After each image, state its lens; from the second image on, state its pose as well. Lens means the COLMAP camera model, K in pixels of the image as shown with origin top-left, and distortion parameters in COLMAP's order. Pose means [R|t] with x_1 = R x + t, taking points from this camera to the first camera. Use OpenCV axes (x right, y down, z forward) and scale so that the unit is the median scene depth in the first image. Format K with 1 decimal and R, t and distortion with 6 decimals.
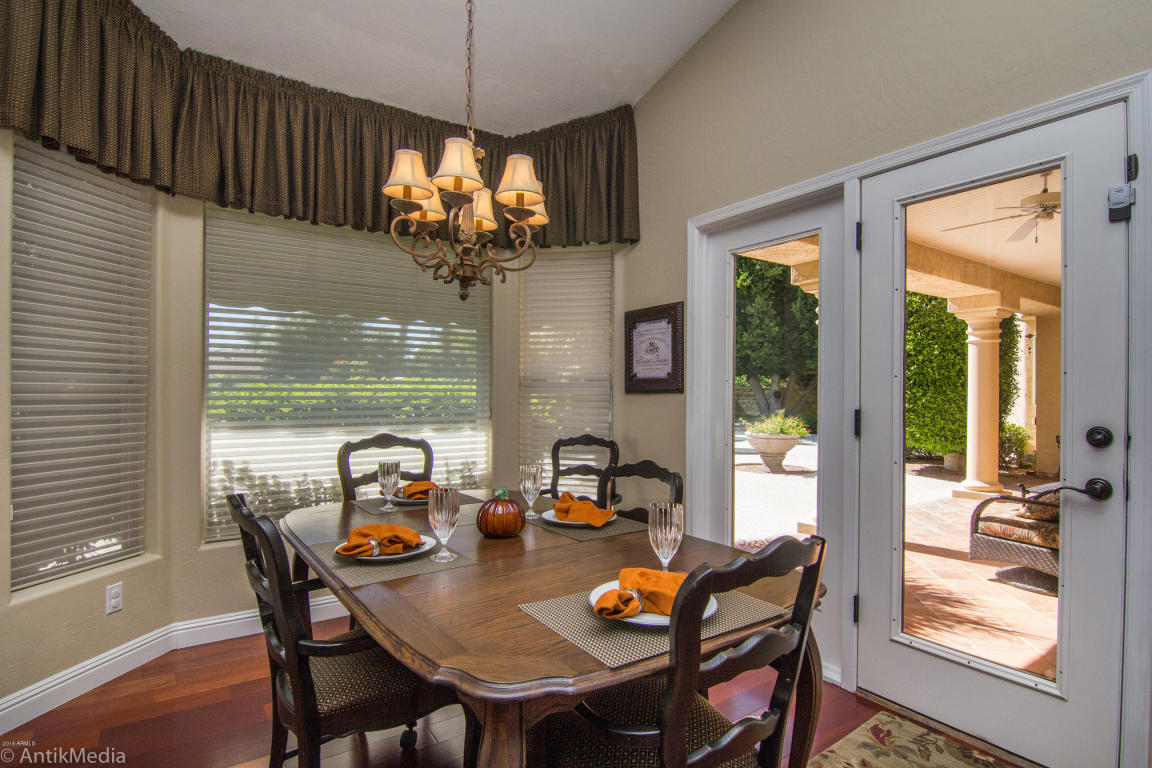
lens RADIAL K [[593.6, 0, 580.4], [0, 593.6, 392.3], [0, 0, 1]] dist [-0.010230, -0.006821]
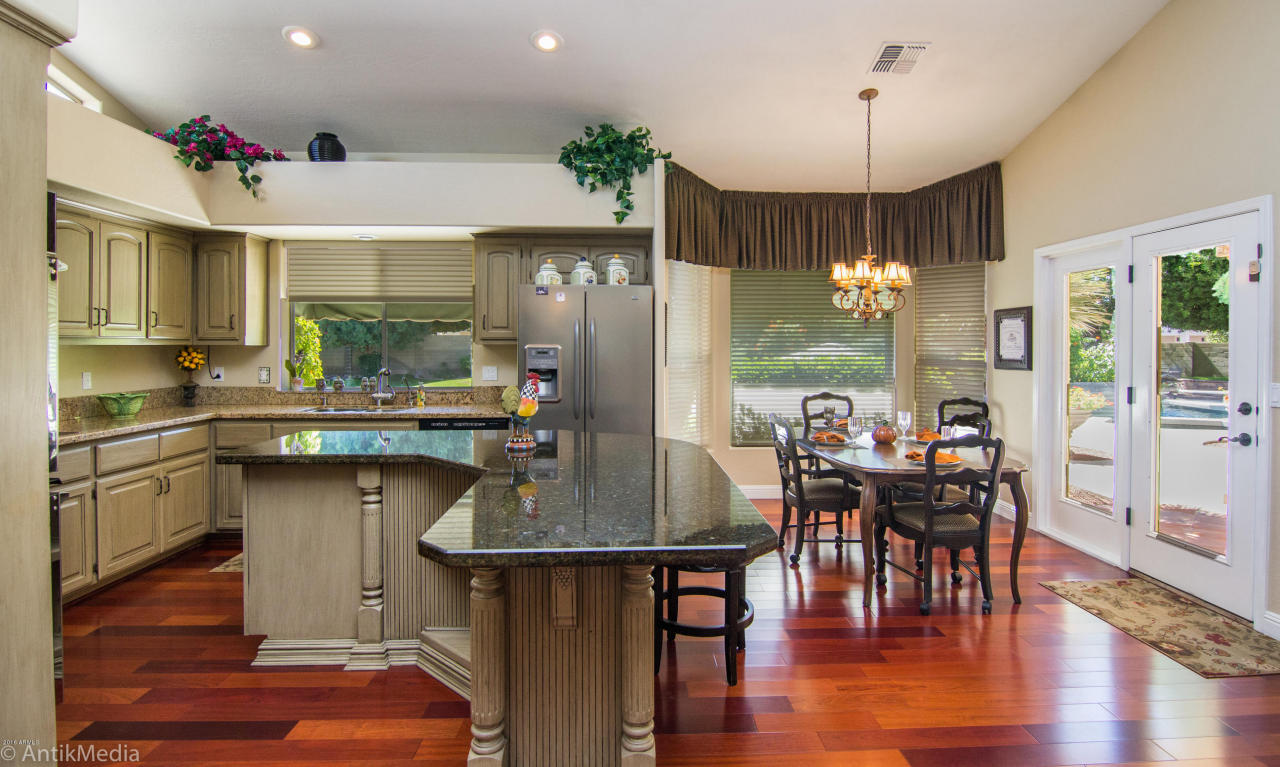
lens RADIAL K [[645.1, 0, 641.9], [0, 645.1, 354.7], [0, 0, 1]] dist [-0.029926, 0.000738]
pose [[0.838113, 0.002996, -0.545489, 0.183667], [0.003349, 0.999938, 0.010638, -0.045521], [0.545487, -0.010743, 0.838051, -0.647088]]
